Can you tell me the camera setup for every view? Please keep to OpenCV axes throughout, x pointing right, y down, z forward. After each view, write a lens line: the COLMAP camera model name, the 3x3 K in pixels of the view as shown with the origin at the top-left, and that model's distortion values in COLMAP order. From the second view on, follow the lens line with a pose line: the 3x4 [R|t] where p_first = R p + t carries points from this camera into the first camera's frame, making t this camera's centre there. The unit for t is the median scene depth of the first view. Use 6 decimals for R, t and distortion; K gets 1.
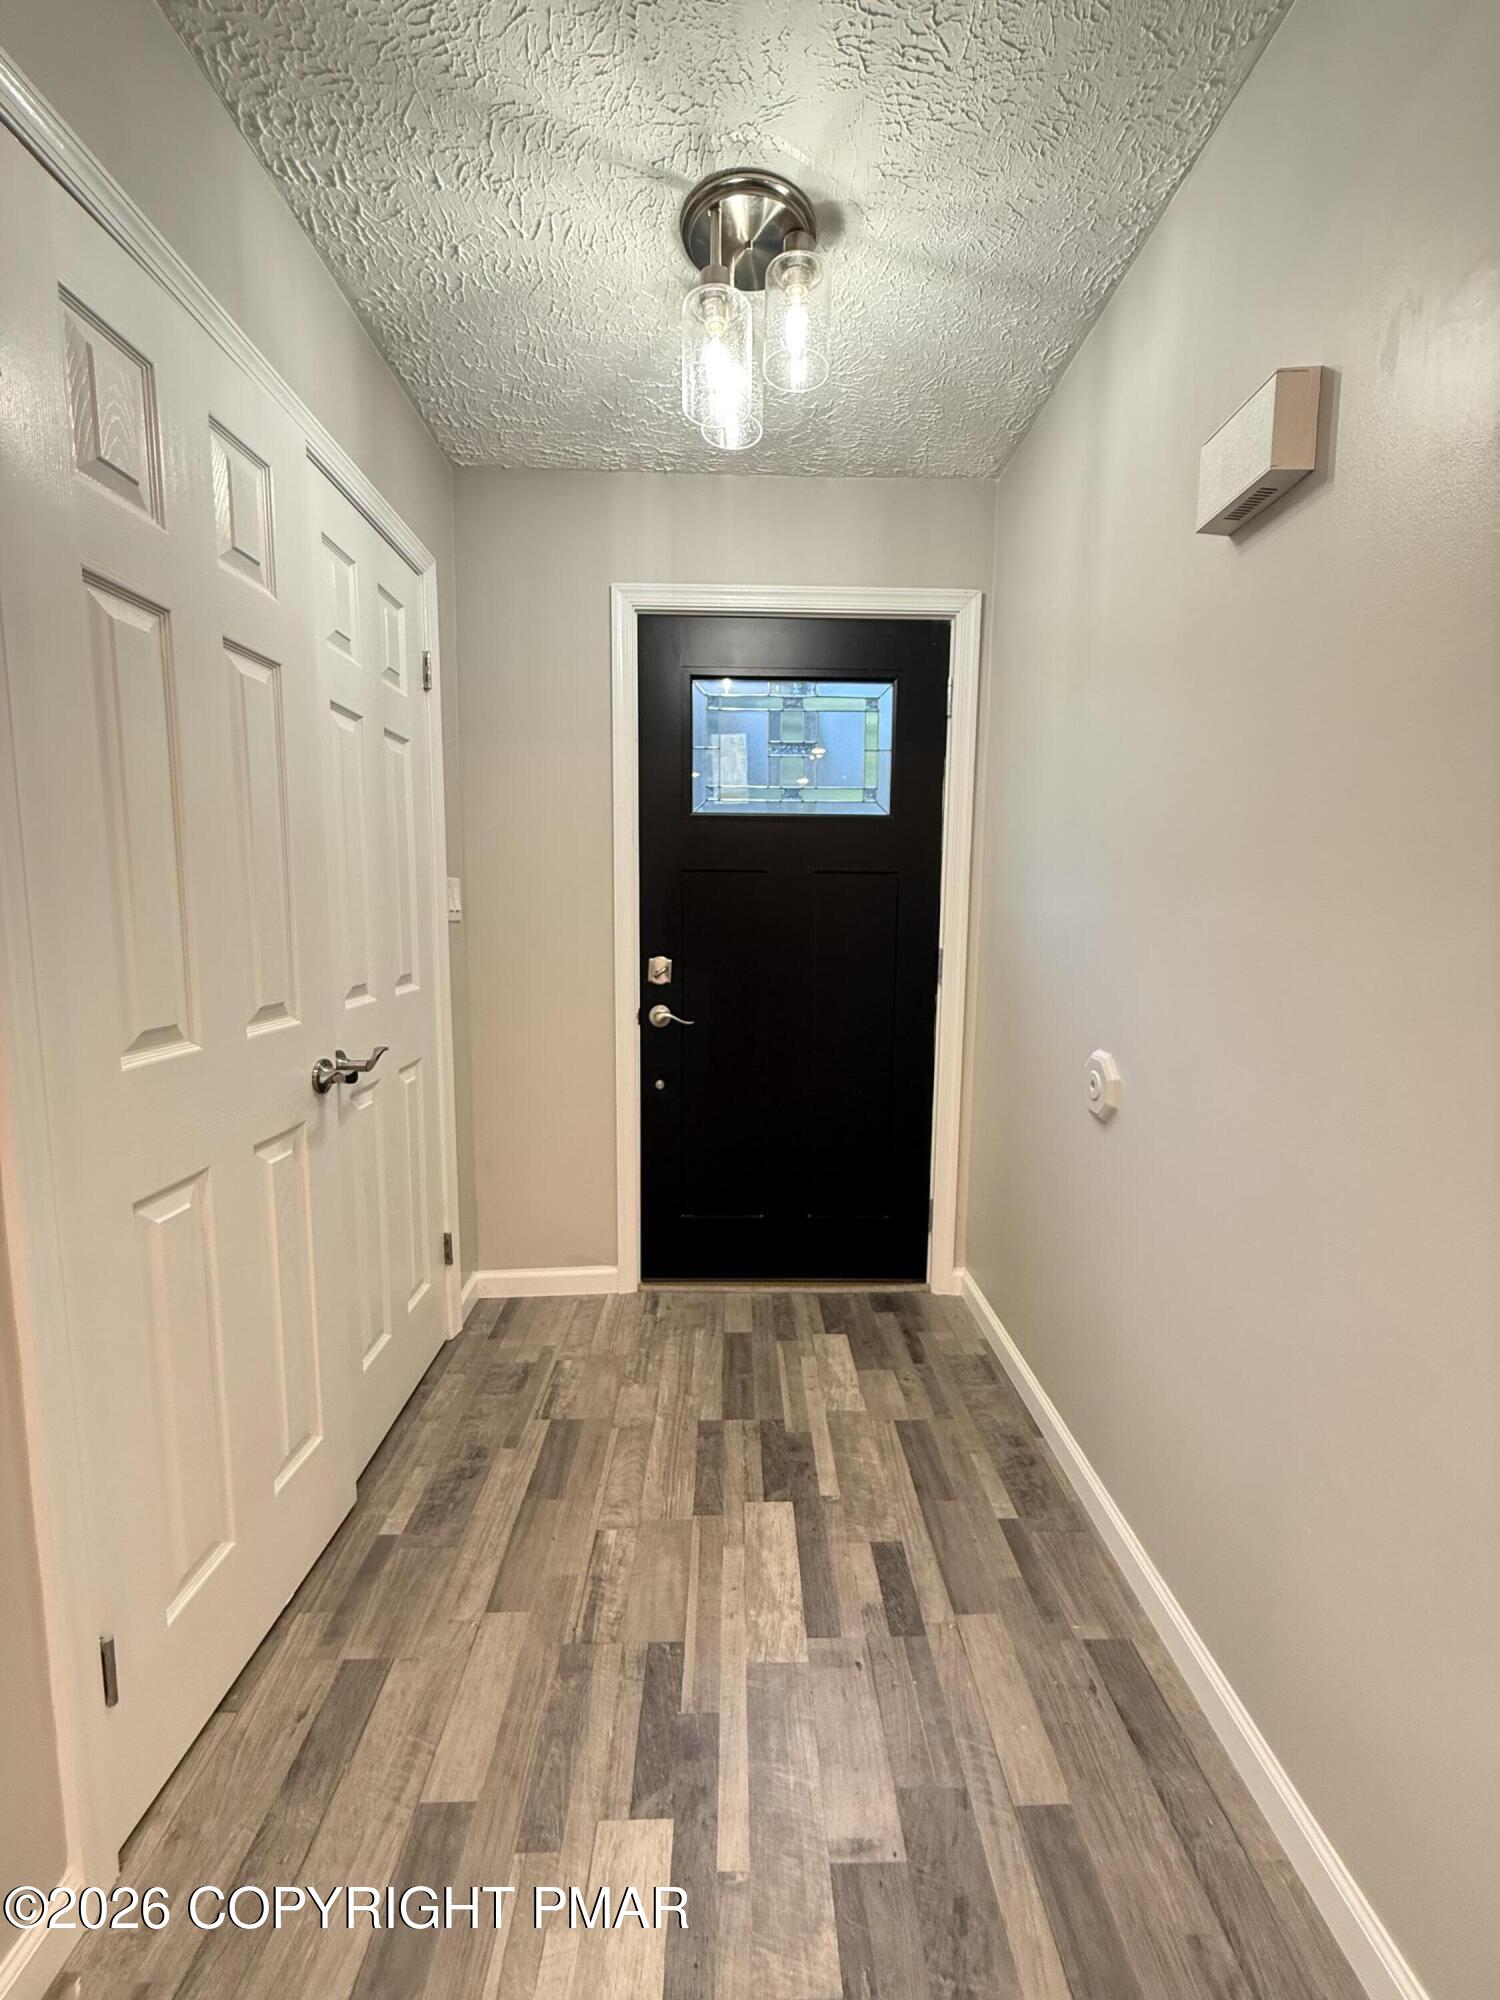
lens RADIAL K [[799.6, 0, 756.0], [0, 799.6, 992.8], [0, 0, 1]] dist [0.001919, 0.001164]
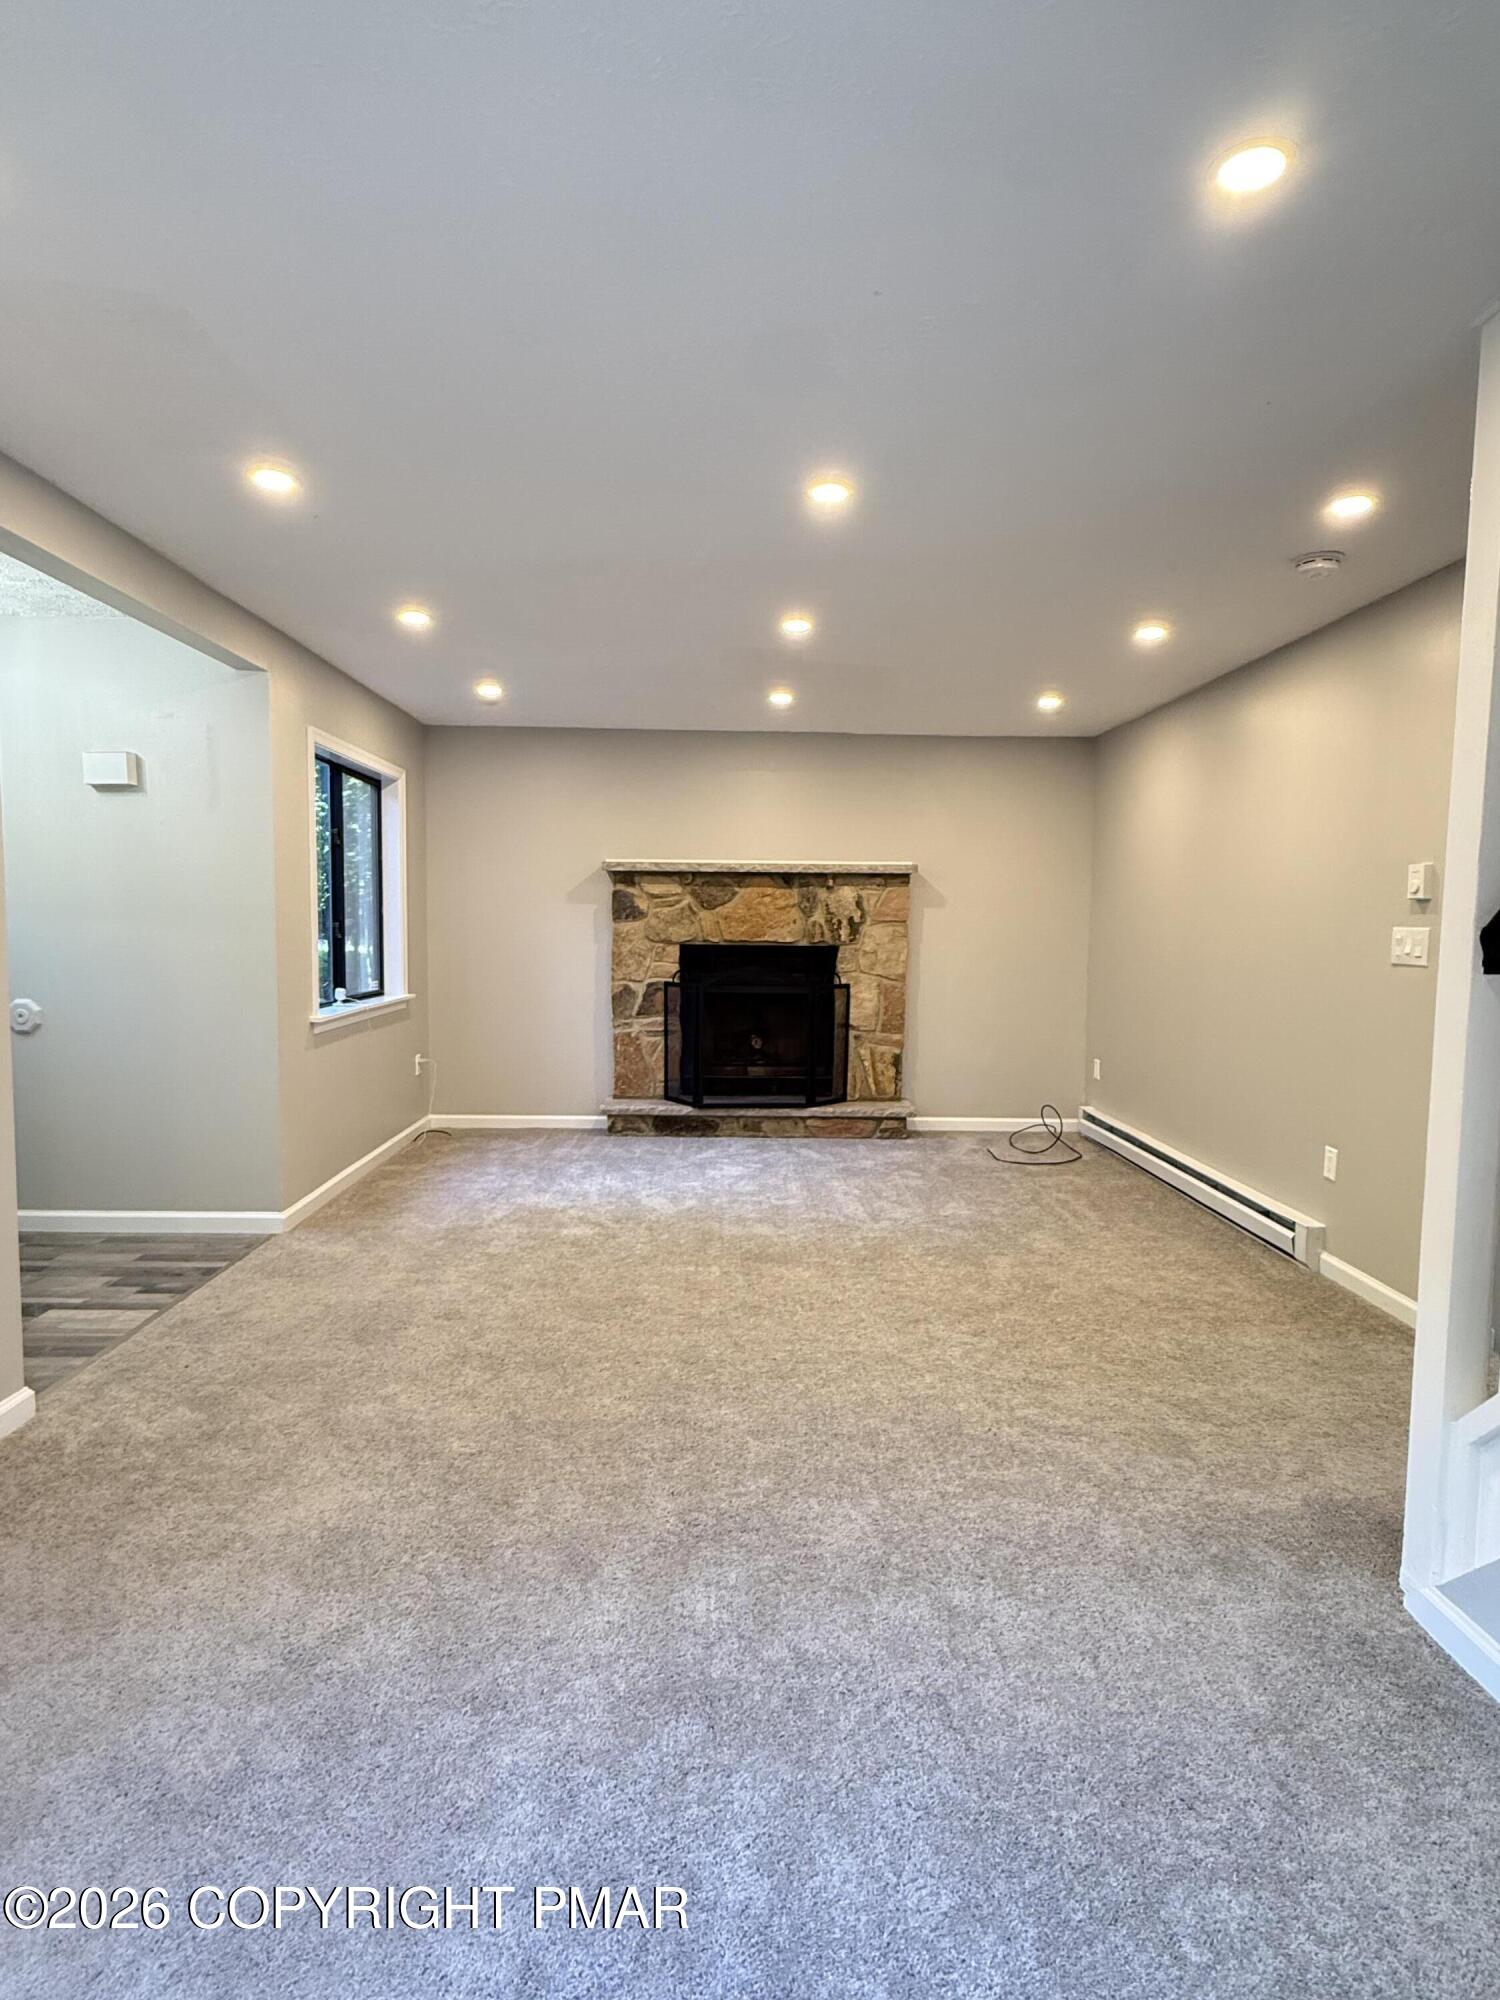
lens RADIAL K [[987.0, 0, 750.3], [0, 987.0, 994.7], [0, 0, 1]] dist [0.000990, 0.000054]
pose [[-0.009644, -0.084849, 0.996347, -1.366625], [0.104113, 0.990893, 0.085392, 0.028606], [-0.994519, 0.104556, -0.000722, -0.540454]]
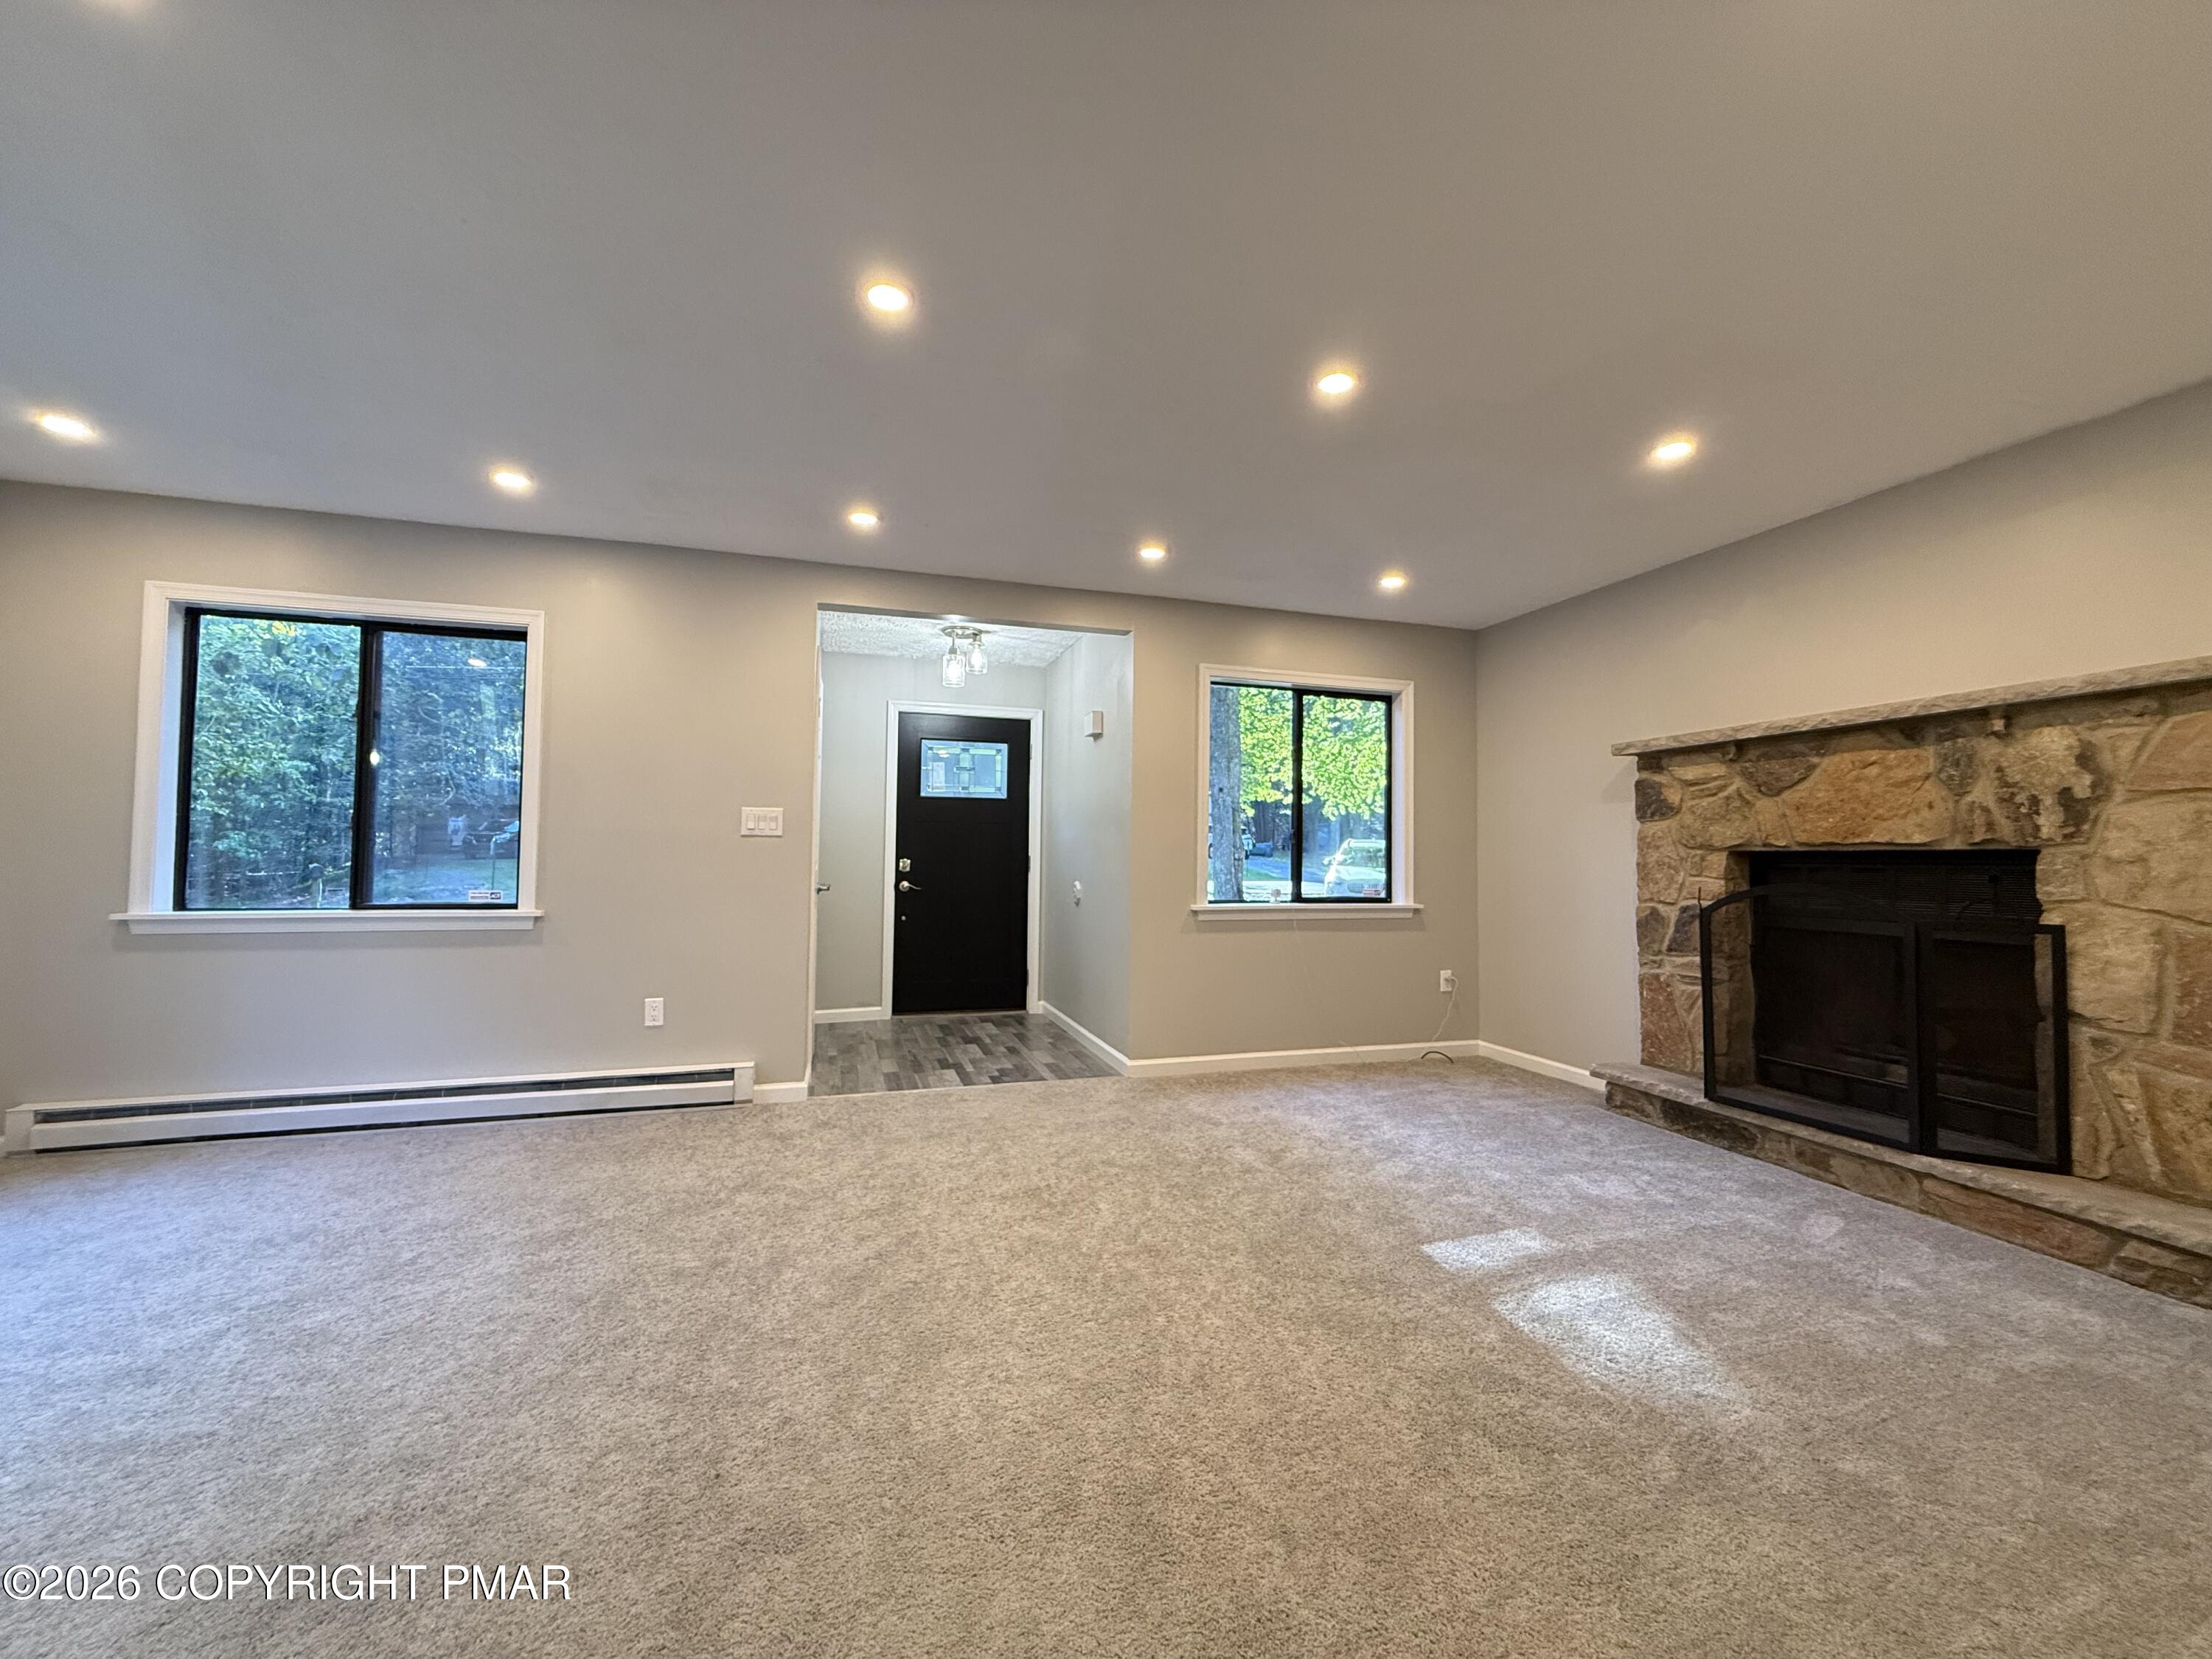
lens RADIAL K [[884.4, 0, 1126.2], [0, 884.4, 832.3], [0, 0, 1]] dist [0.001919, 0.001164]
pose [[0.954358, 0.009117, 0.298526, -0.268413], [0.034101, 0.989671, -0.139240, 0.244491], [-0.296712, 0.143065, 0.944190, -1.517306]]
